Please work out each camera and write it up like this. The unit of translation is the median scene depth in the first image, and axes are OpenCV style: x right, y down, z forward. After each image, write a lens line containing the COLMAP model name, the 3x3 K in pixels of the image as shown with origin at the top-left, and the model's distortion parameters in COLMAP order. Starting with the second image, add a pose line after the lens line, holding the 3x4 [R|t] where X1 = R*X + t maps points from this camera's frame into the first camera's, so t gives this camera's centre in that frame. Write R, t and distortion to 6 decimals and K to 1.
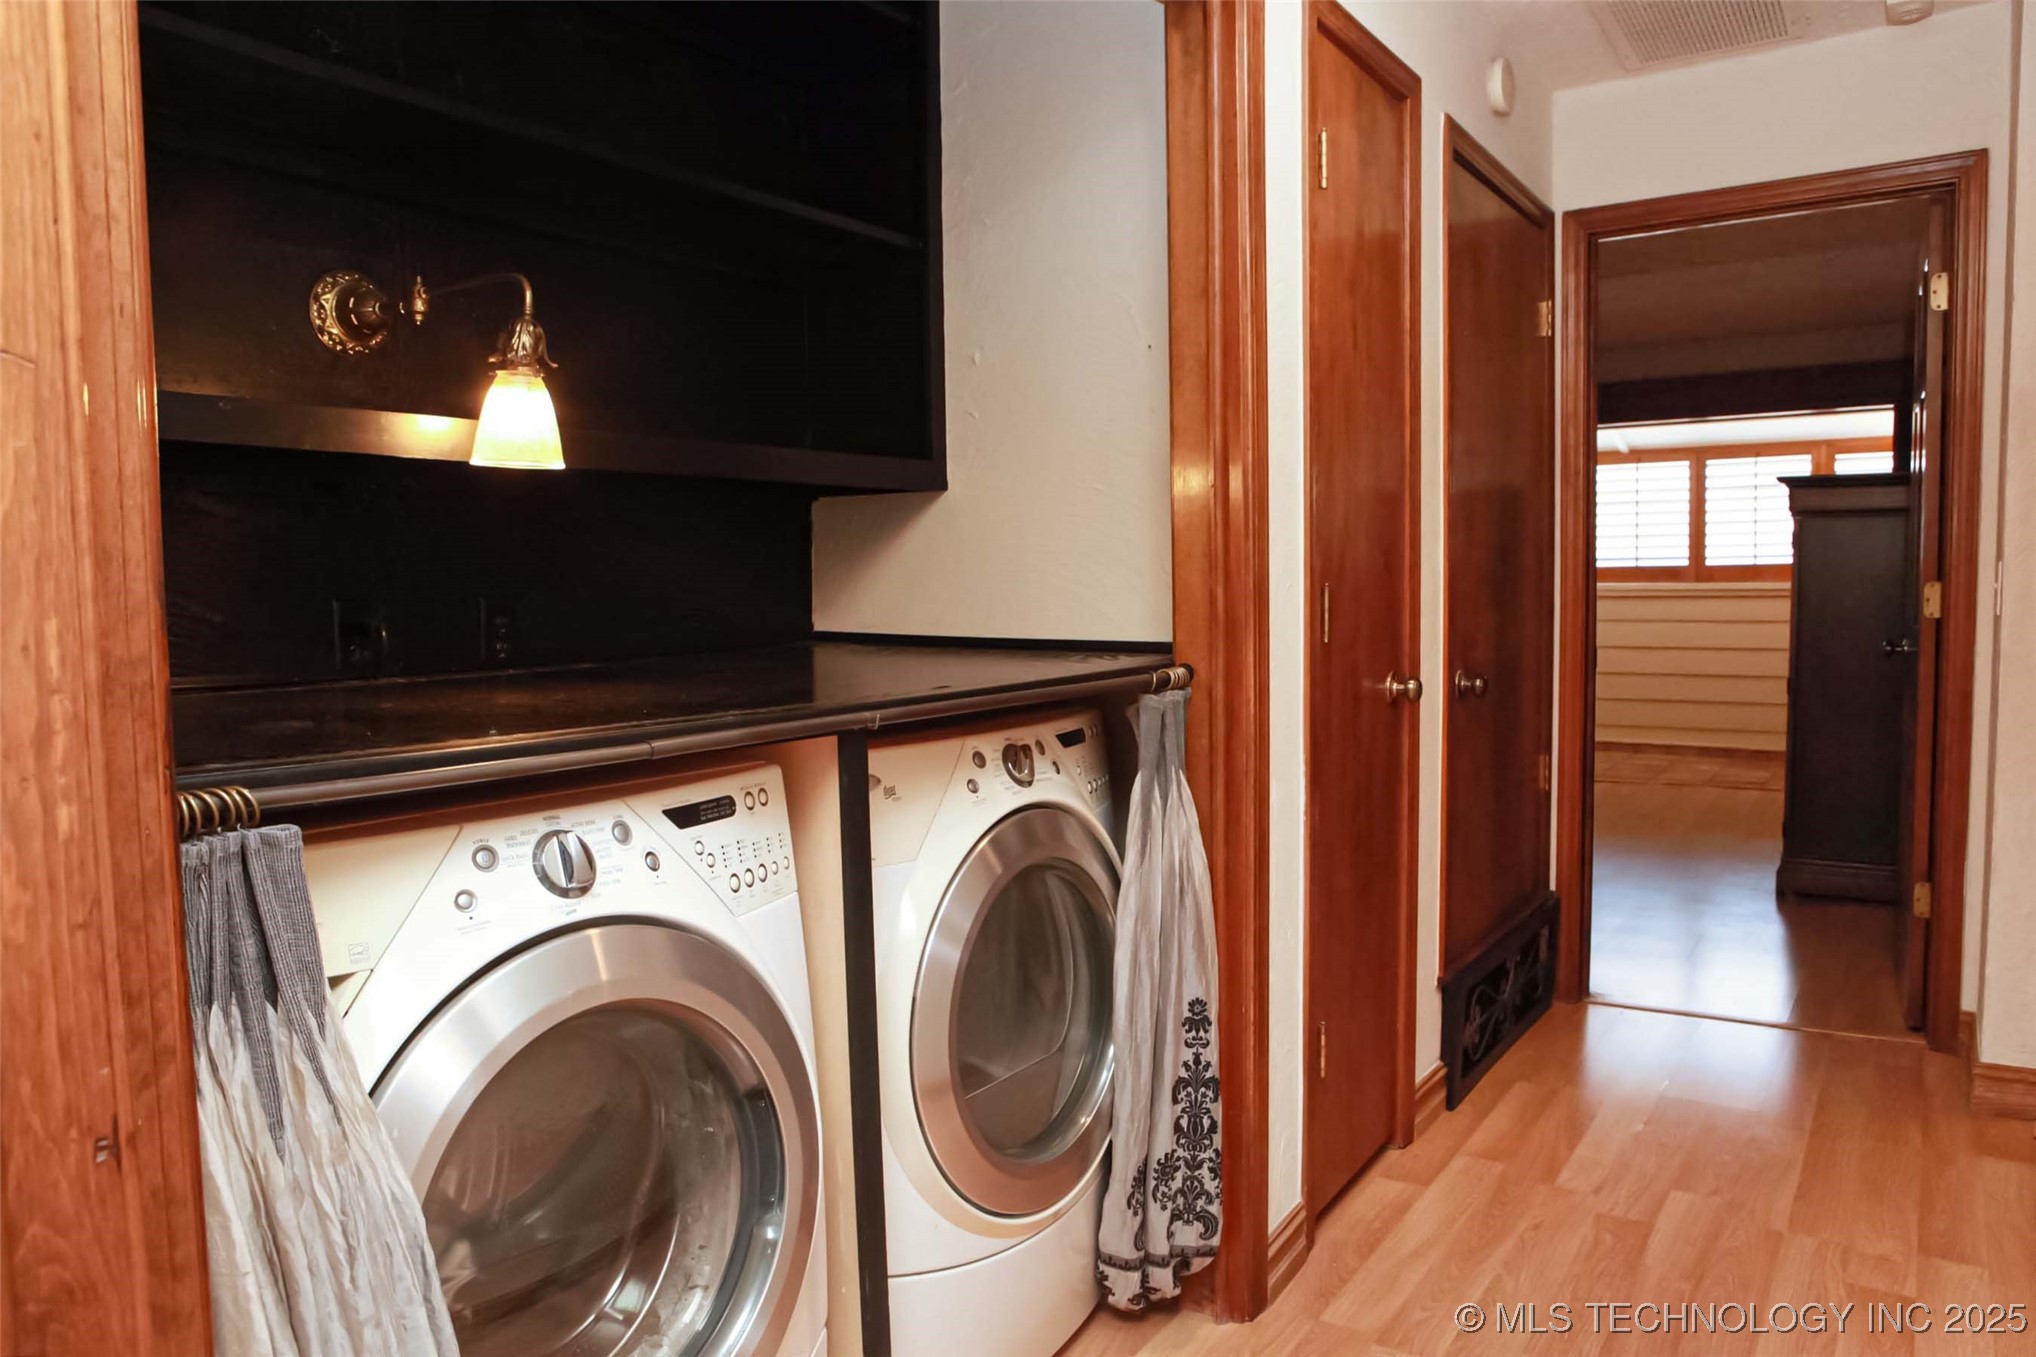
lens RADIAL K [[1444.5, 0, 1018.0], [0, 1444.5, 678.5], [0, 0, 1]] dist [-0.094850, 0.069569]
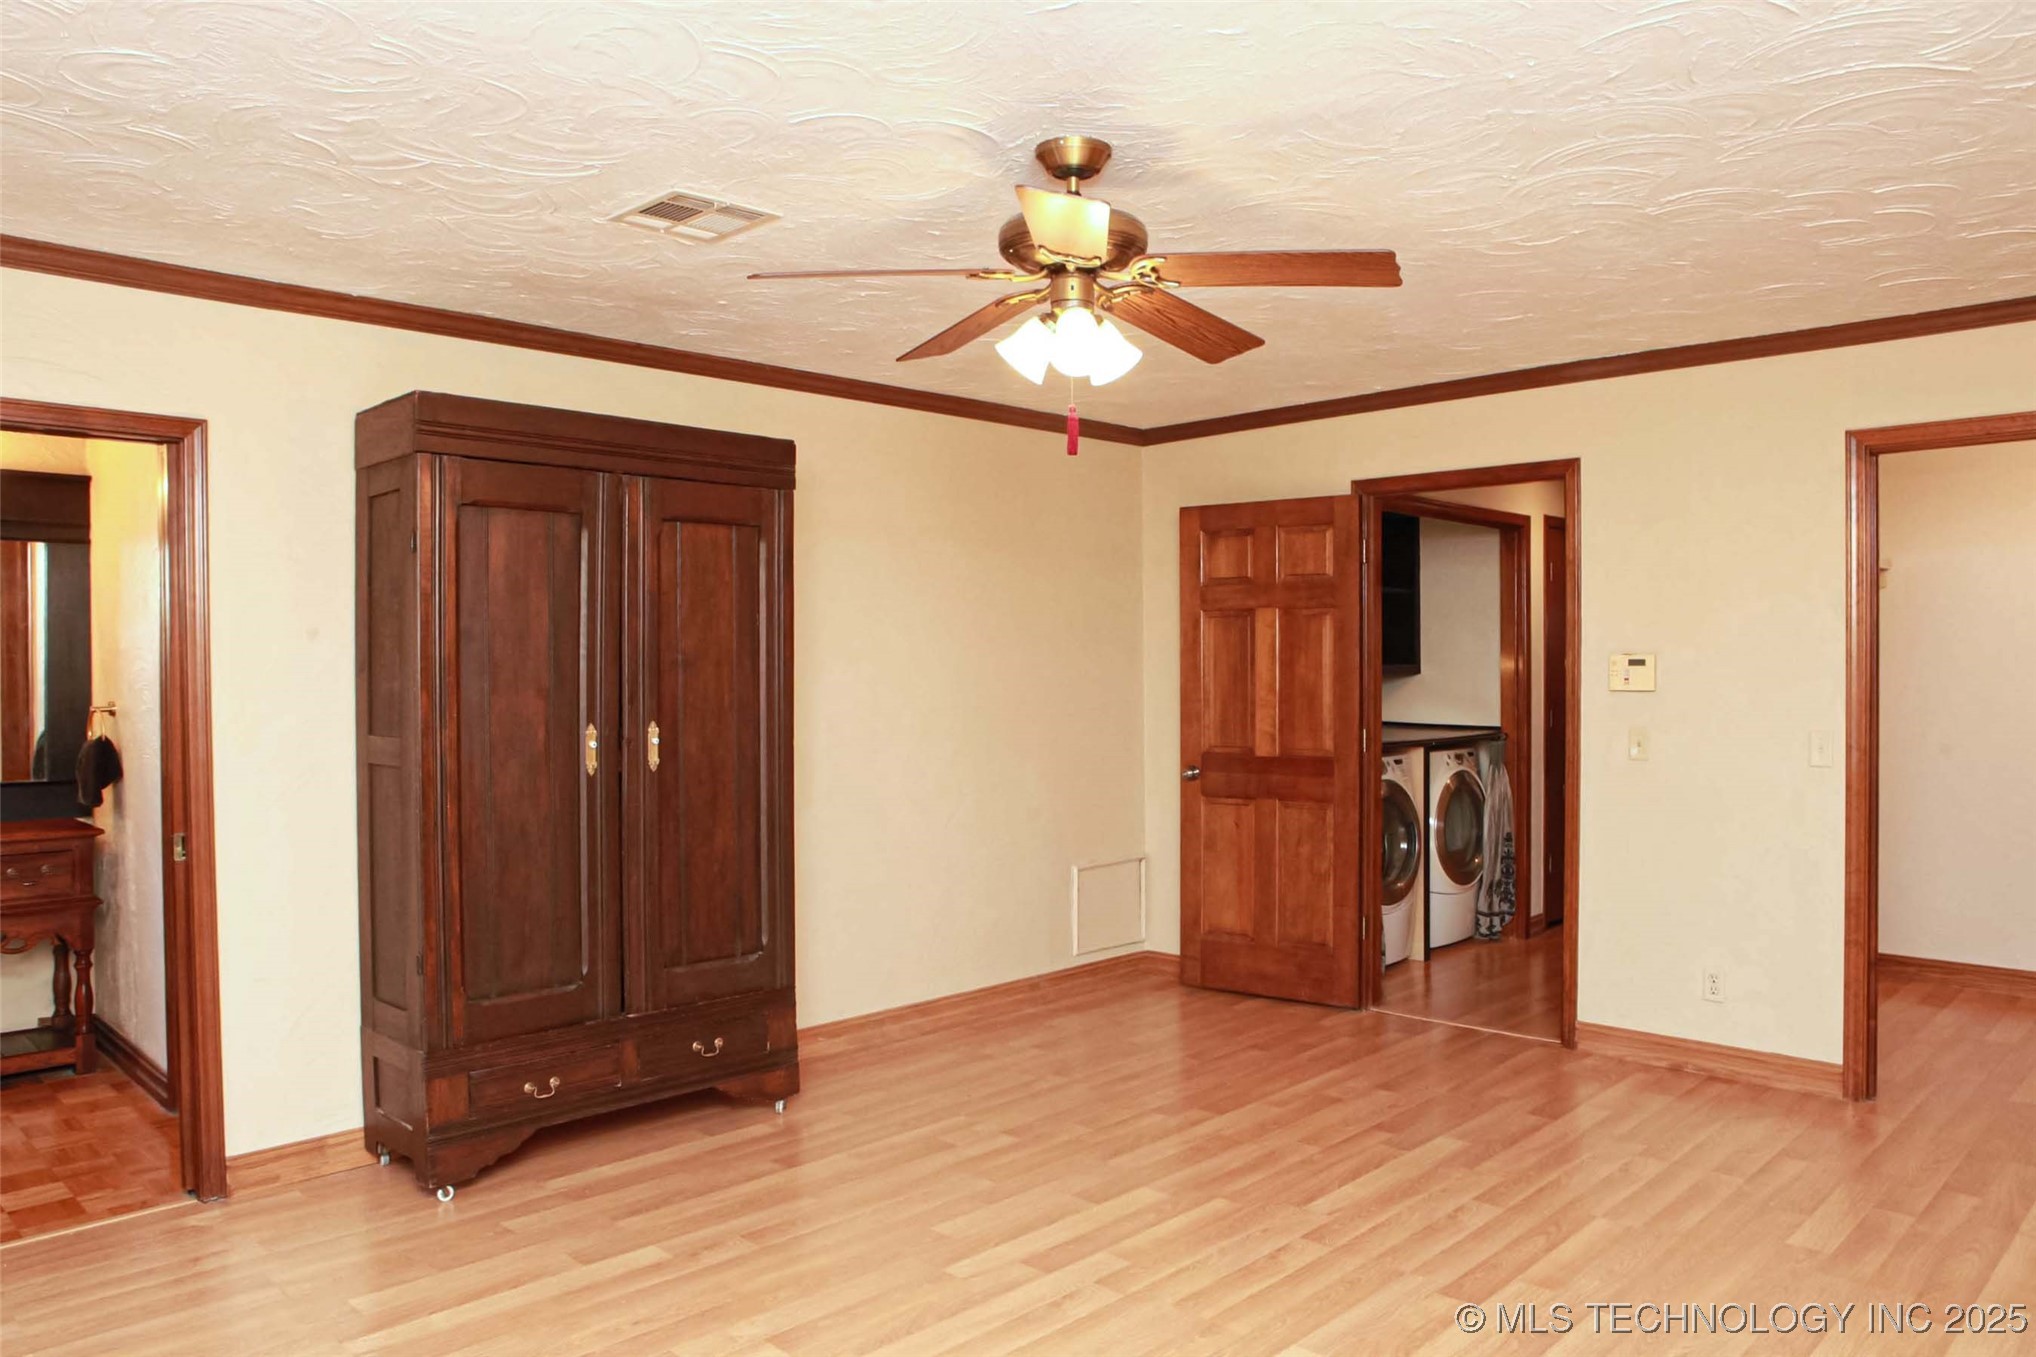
lens RADIAL K [[1444.5, 0, 1018.0], [0, 1444.5, 678.5], [0, 0, 1]] dist [-0.094850, 0.069569]
pose [[0.980912, 0.009359, -0.194226, -0.352409], [-0.016100, 0.999320, -0.033160, -0.007779], [0.193784, 0.035654, 0.980396, -2.494686]]
